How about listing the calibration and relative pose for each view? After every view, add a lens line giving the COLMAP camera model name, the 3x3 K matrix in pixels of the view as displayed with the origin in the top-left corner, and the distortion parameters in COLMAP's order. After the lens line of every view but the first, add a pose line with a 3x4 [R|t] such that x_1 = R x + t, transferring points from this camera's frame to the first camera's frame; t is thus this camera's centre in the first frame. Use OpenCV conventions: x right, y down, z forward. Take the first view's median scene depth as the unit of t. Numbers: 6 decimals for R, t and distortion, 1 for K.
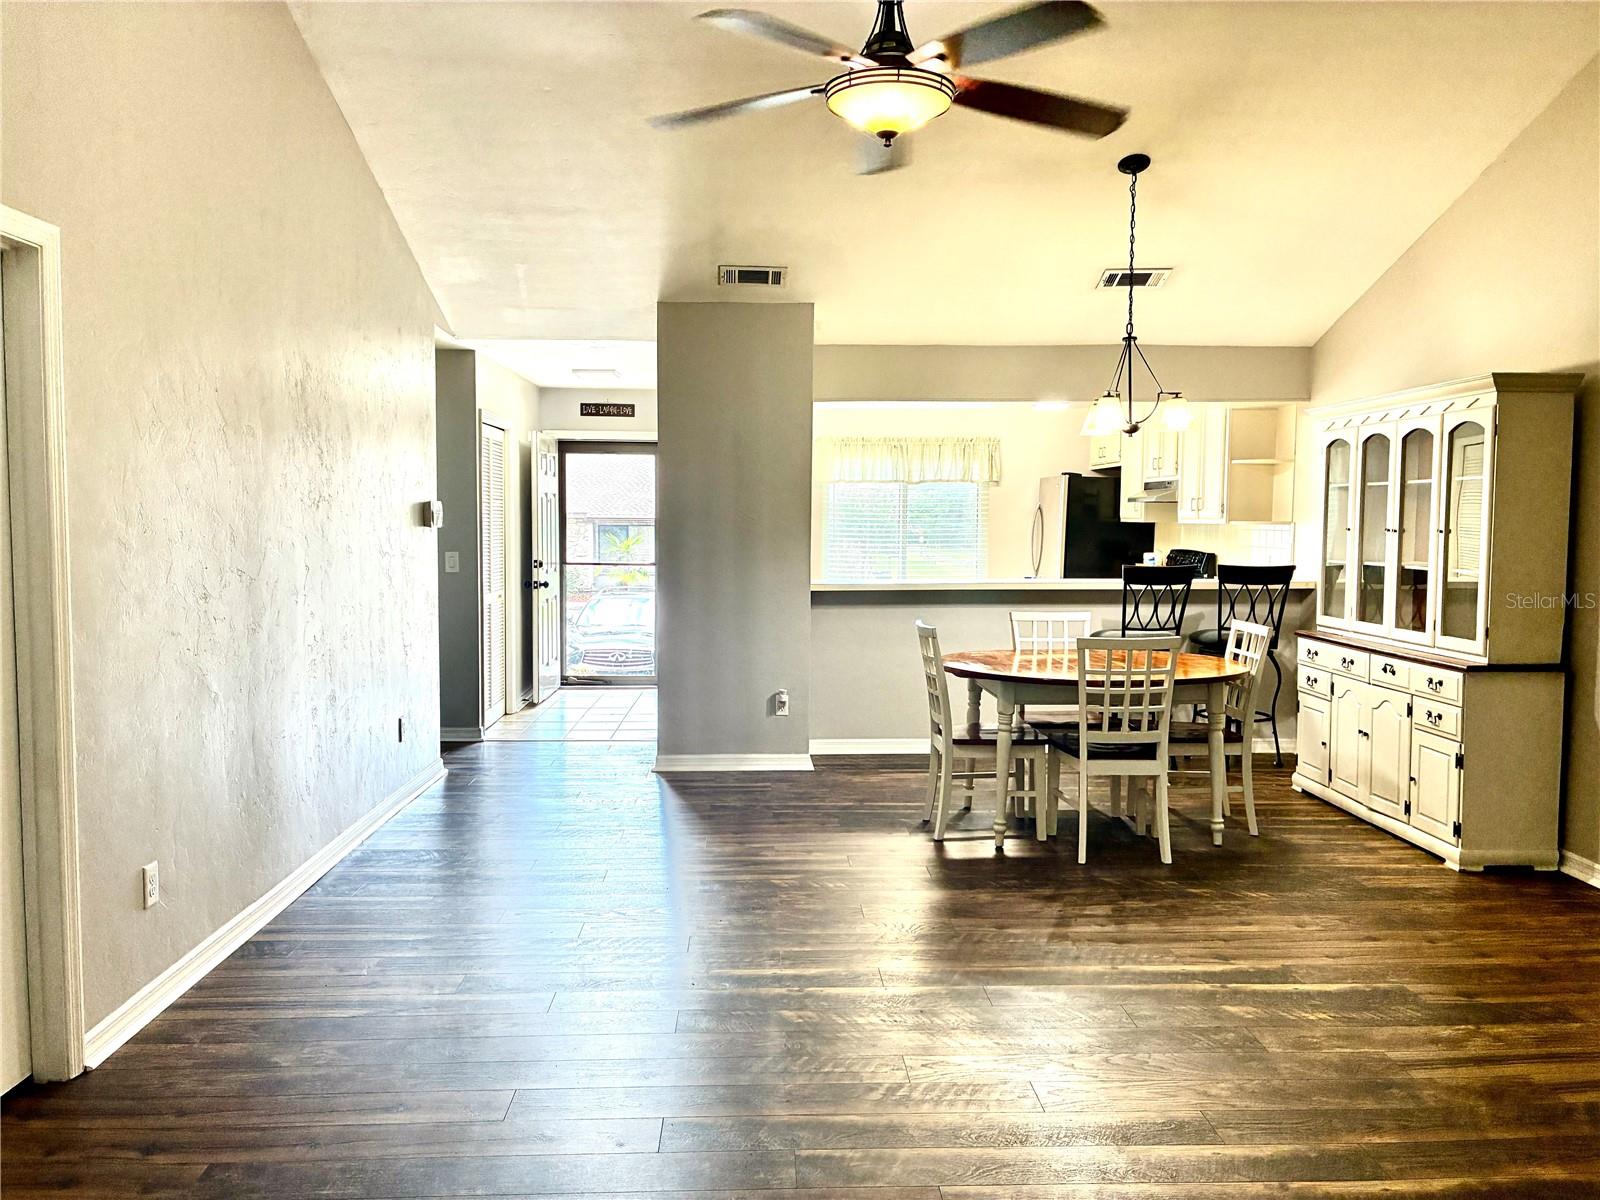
lens RADIAL K [[1217.1, 0, 800.0], [0, 1217.1, 600.0], [0, 0, 1]] dist [0.054720, -0.058727]
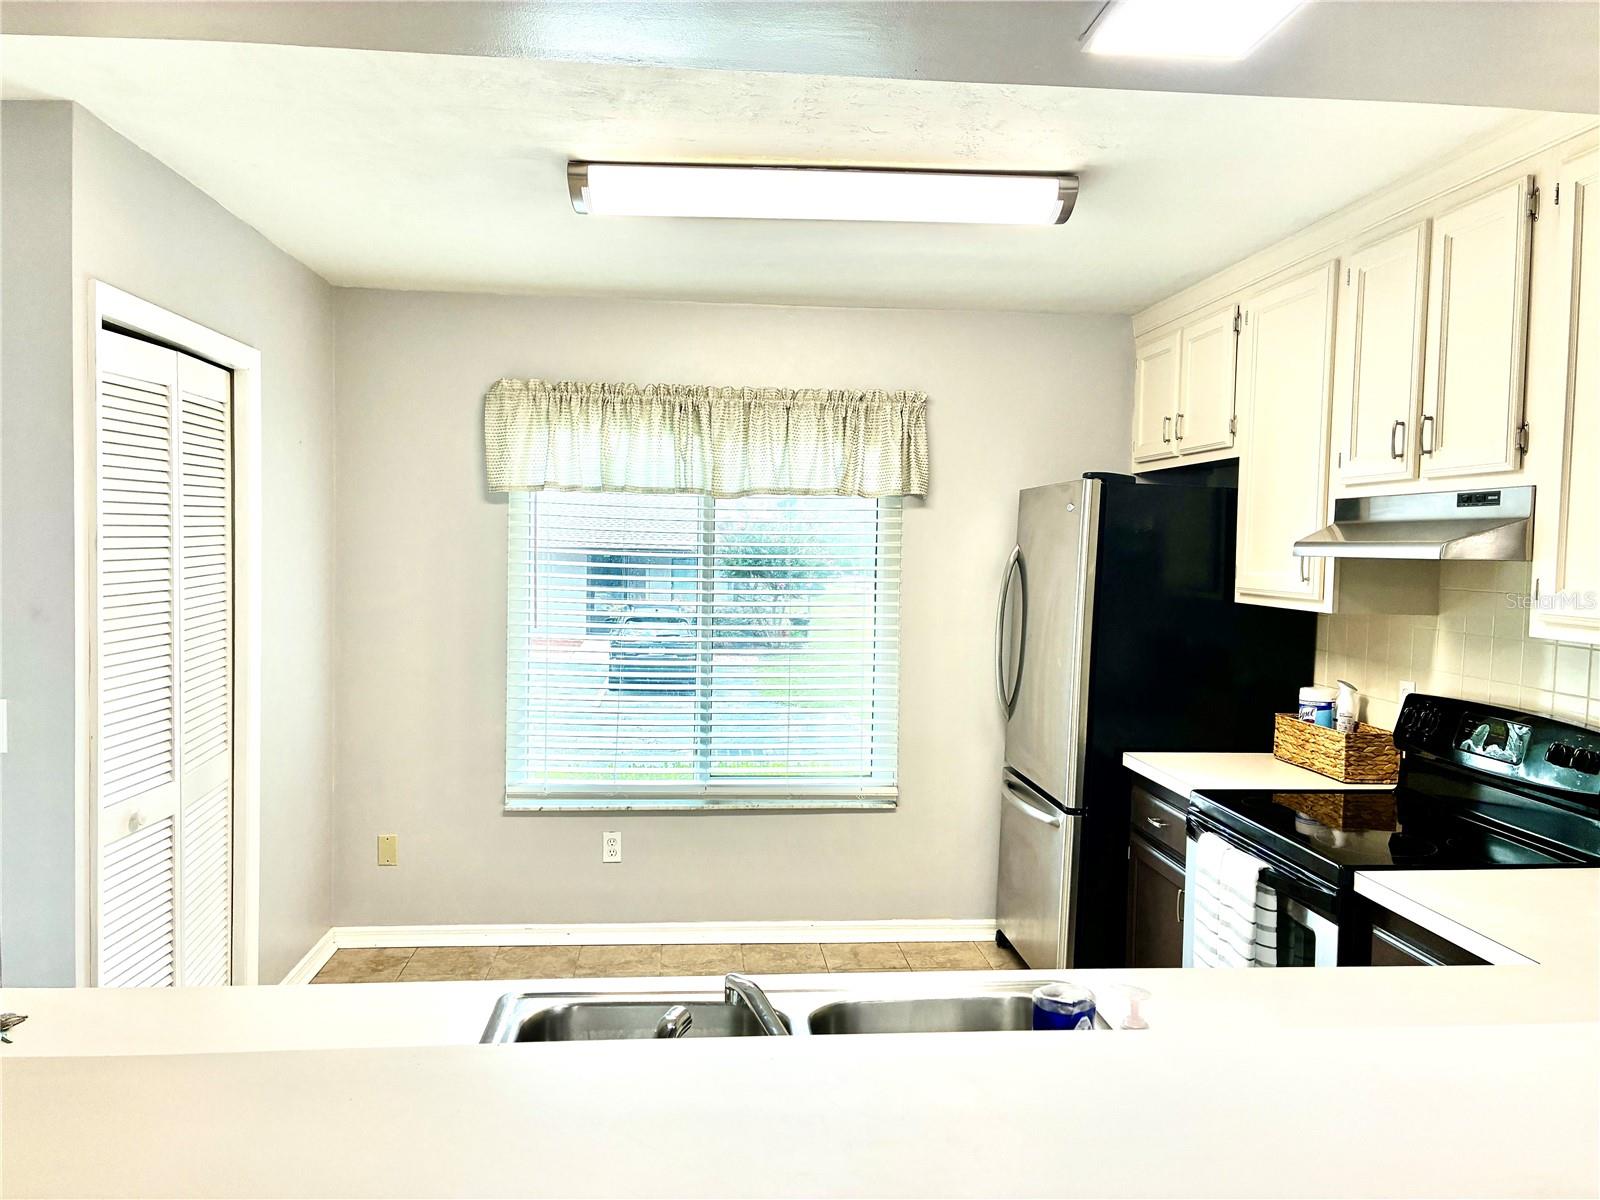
lens RADIAL K [[1217.1, 0, 800.0], [0, 1217.1, 600.0], [0, 0, 1]] dist [0.054720, -0.058727]
pose [[0.998925, 0.015453, 0.043710, 0.219551], [-0.014408, 0.999605, -0.024128, -0.106680], [-0.044065, 0.023473, 0.998753, 1.248623]]
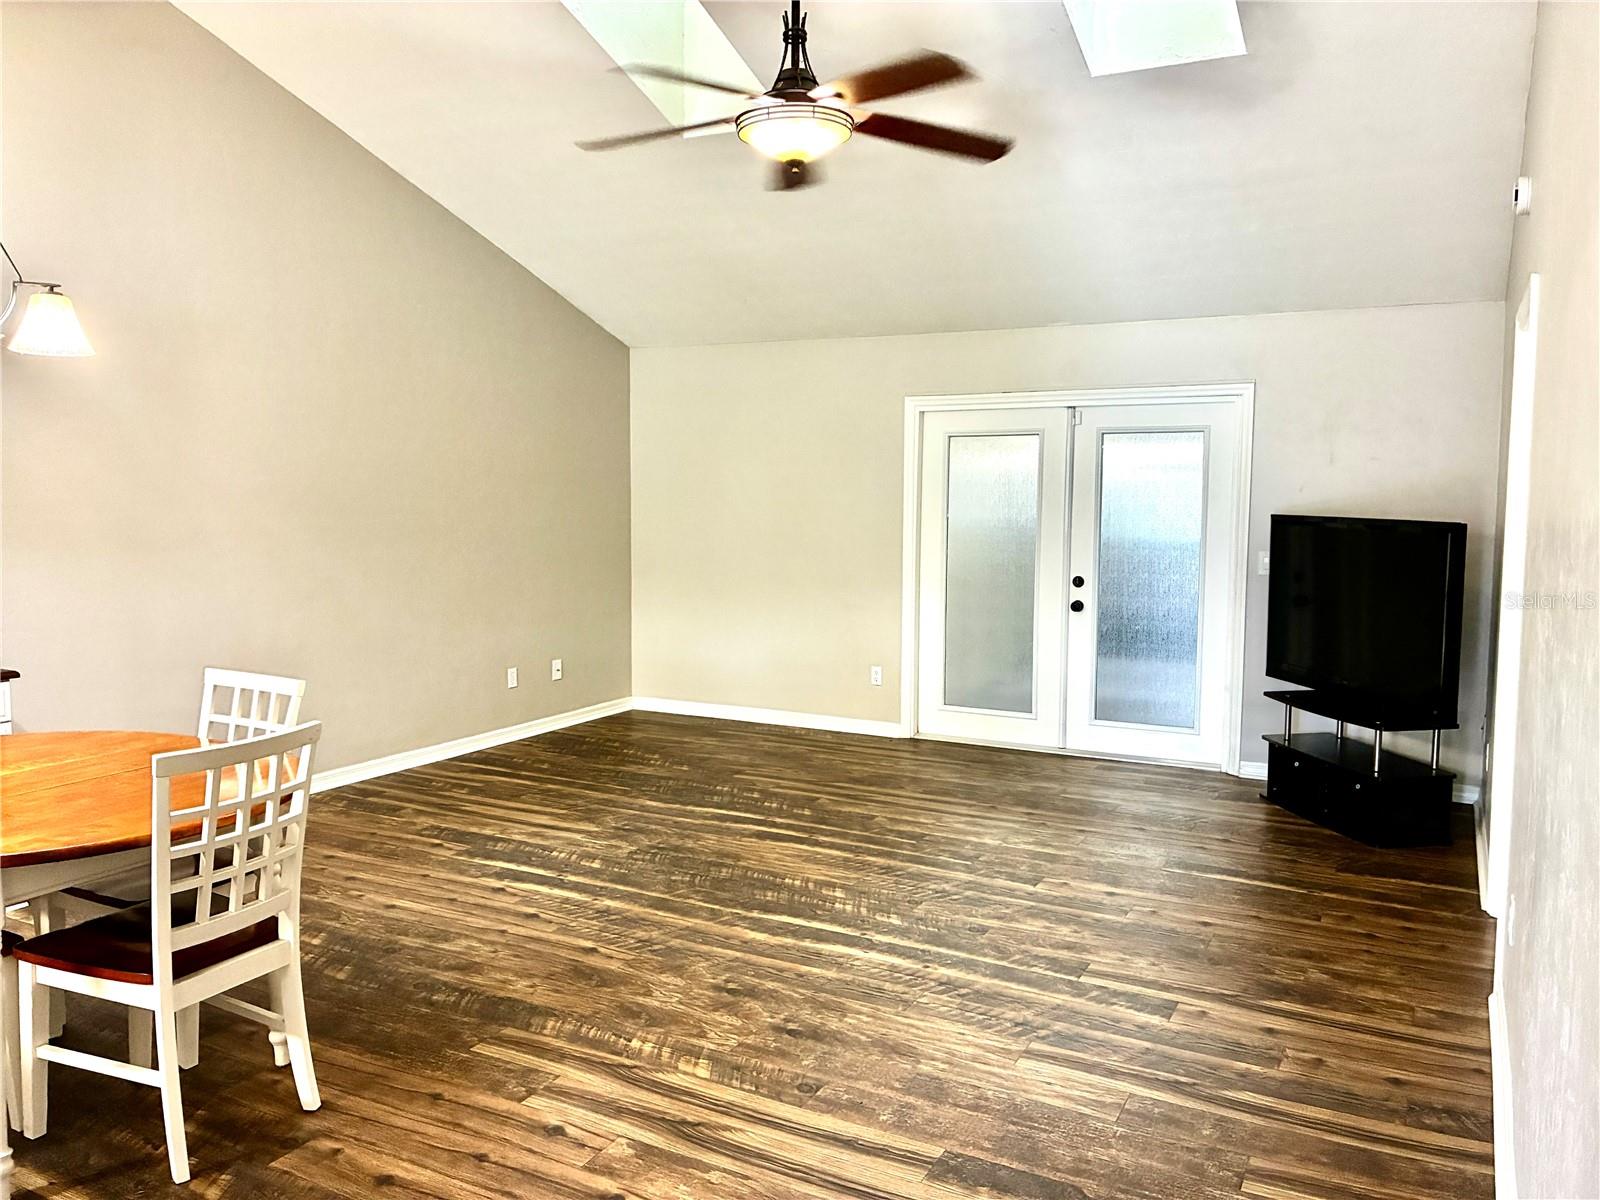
lens RADIAL K [[1217.1, 0, 800.0], [0, 1217.1, 600.0], [0, 0, 1]] dist [0.054720, -0.058727]
pose [[-0.865226, -0.057779, 0.498041, -0.363462], [0.021407, 0.988175, 0.151829, -0.115088], [-0.500924, 0.142028, -0.853758, 1.444789]]
